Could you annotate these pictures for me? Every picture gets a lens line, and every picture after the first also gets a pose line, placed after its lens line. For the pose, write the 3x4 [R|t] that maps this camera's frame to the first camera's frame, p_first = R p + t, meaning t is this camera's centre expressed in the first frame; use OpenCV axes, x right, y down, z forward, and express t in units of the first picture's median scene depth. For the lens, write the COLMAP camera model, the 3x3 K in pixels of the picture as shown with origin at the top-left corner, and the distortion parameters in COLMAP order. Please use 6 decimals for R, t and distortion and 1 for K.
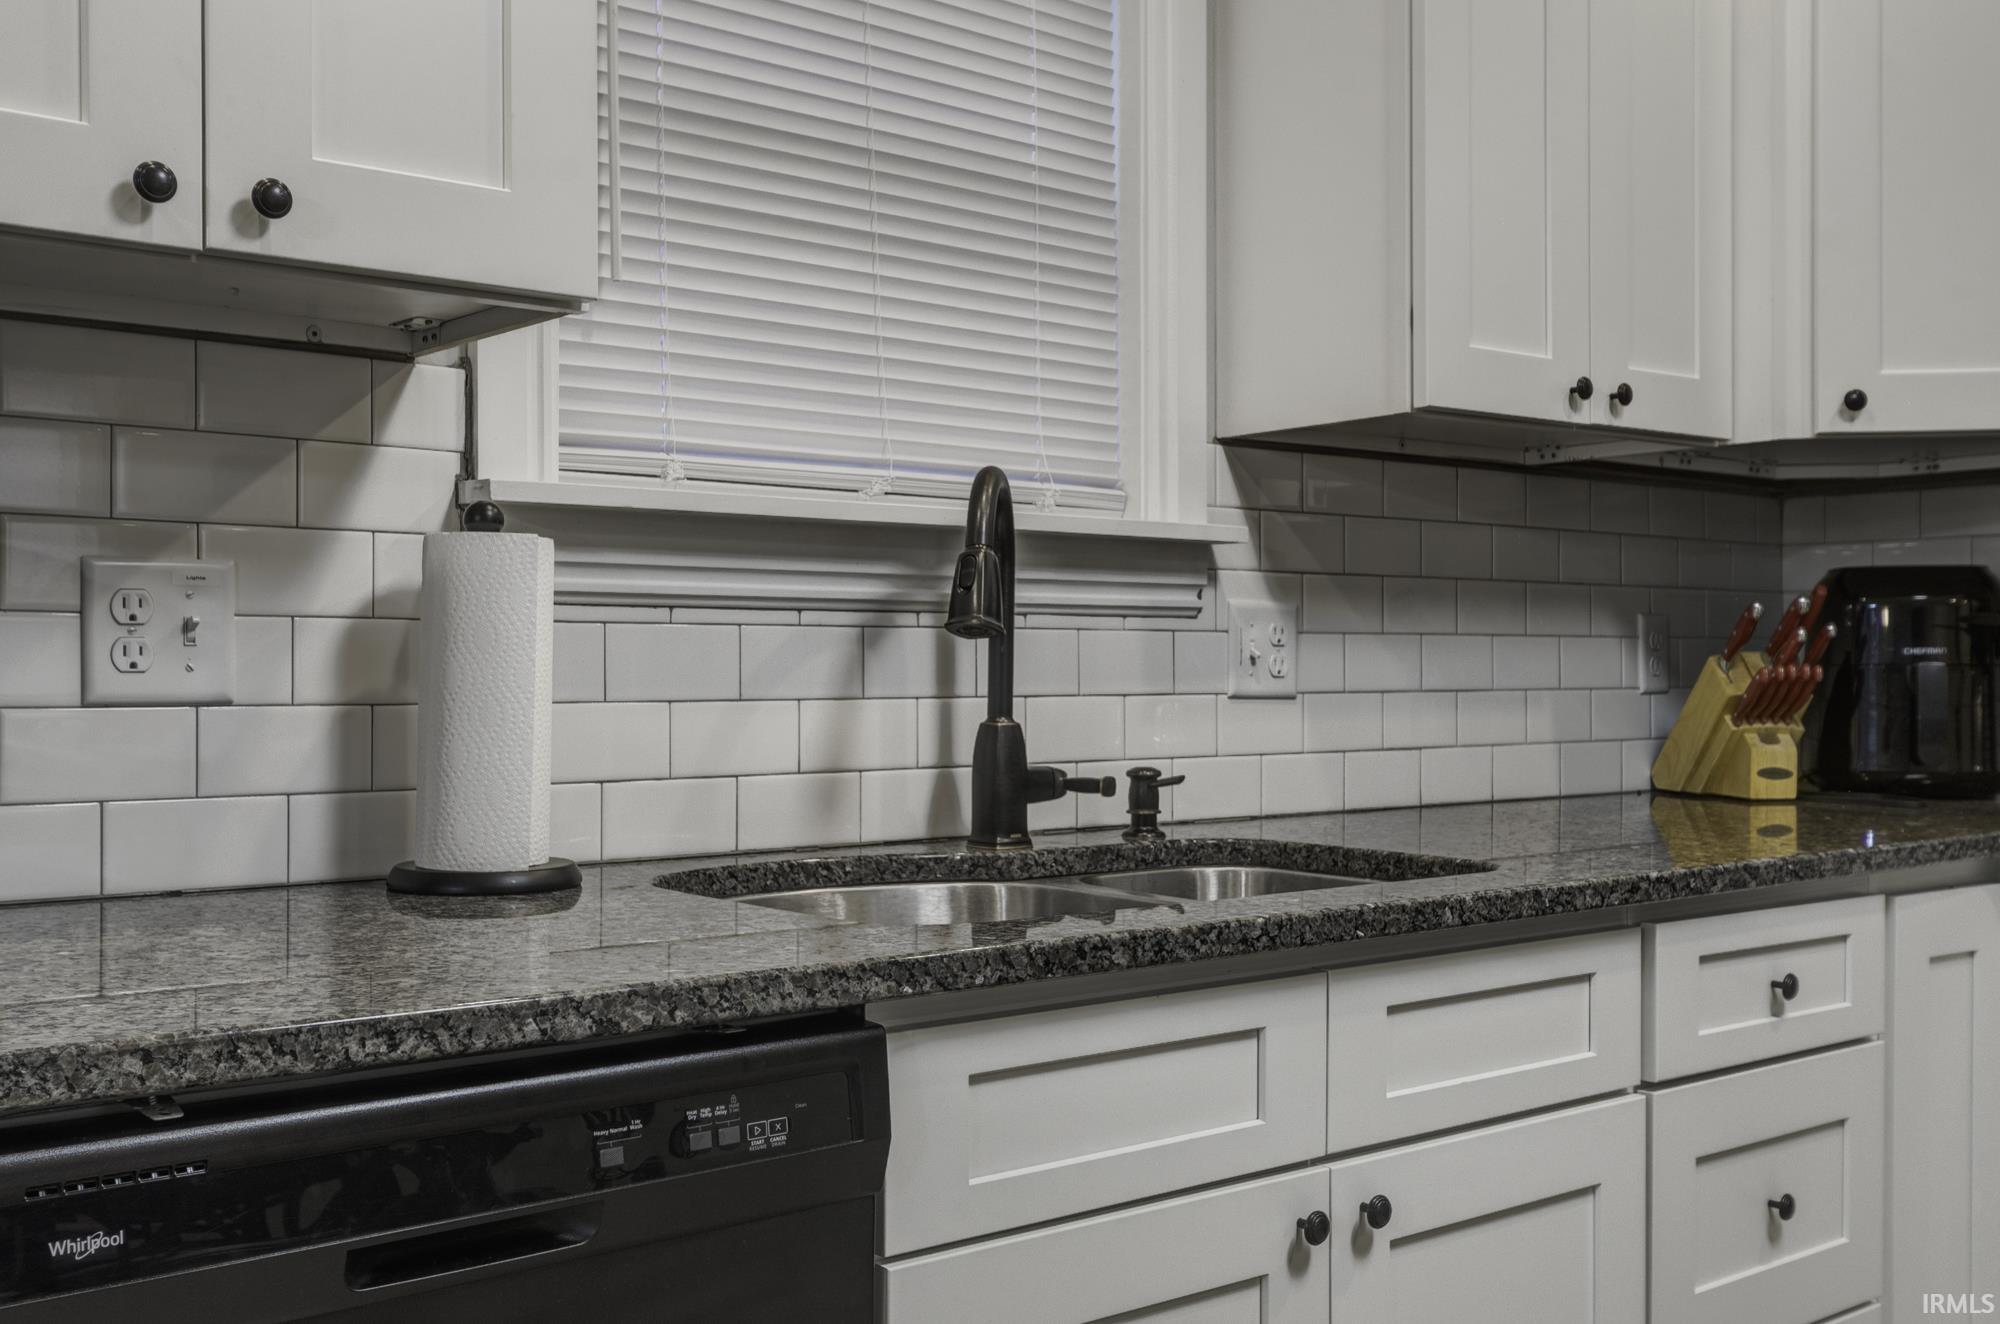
lens RADIAL K [[2005.2, 0, 1000.0], [0, 2005.2, 662.0], [0, 0, 1]] dist [0.010571, 0.013404]
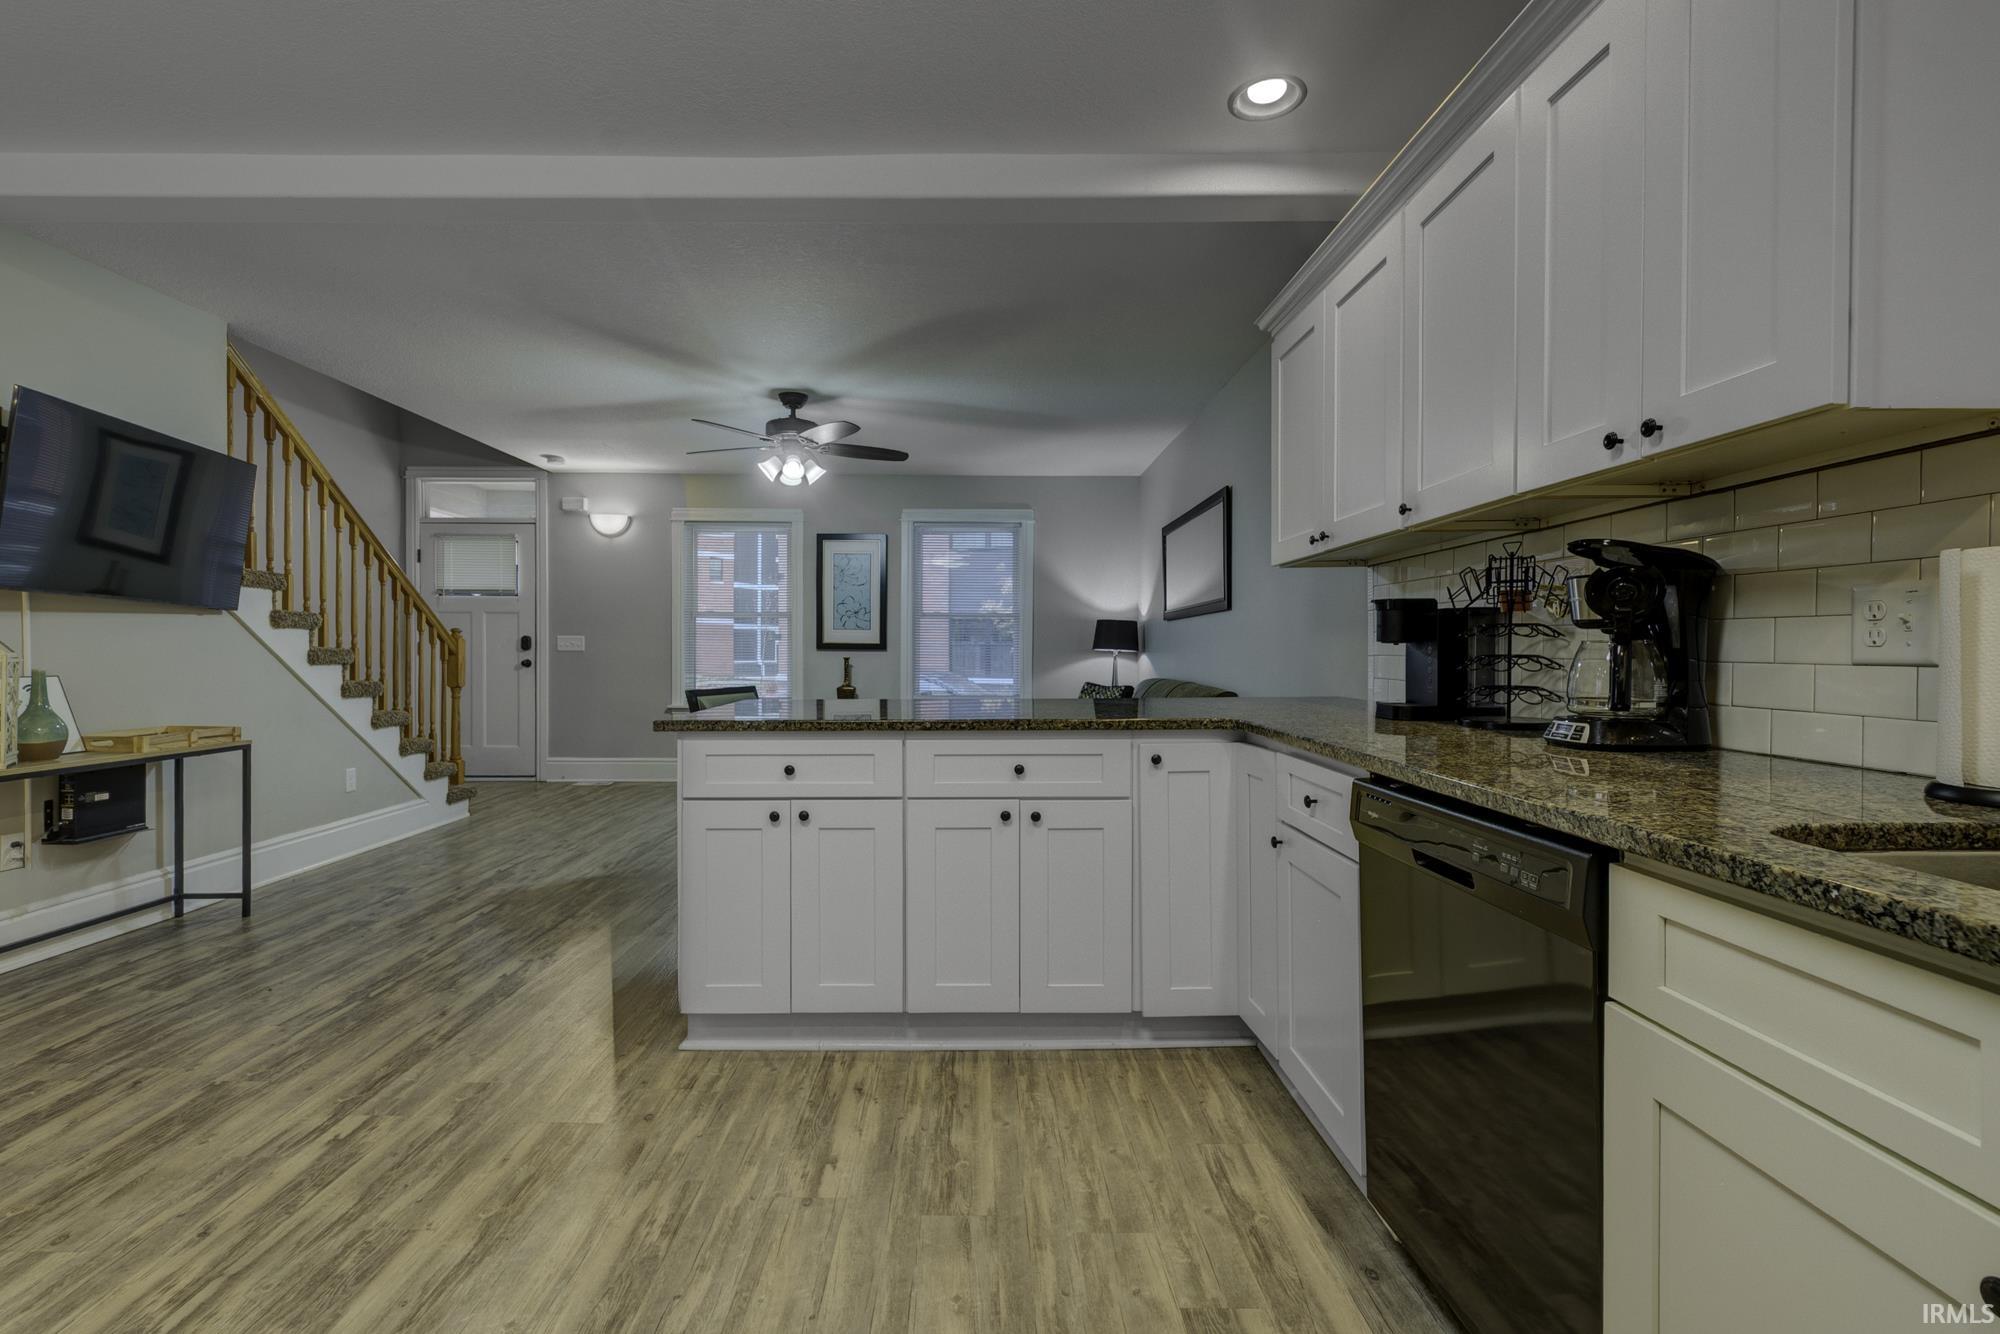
lens RADIAL K [[889.4, 0, 1000.0], [0, 889.4, 667.0], [0, 0, 1]] dist [0.000860, 0.000221]
pose [[-0.609452, 0.016360, -0.792654, 0.581288], [0.005168, 0.999848, 0.016664, 0.005048], [0.792806, 0.006060, -0.609444, 0.729591]]
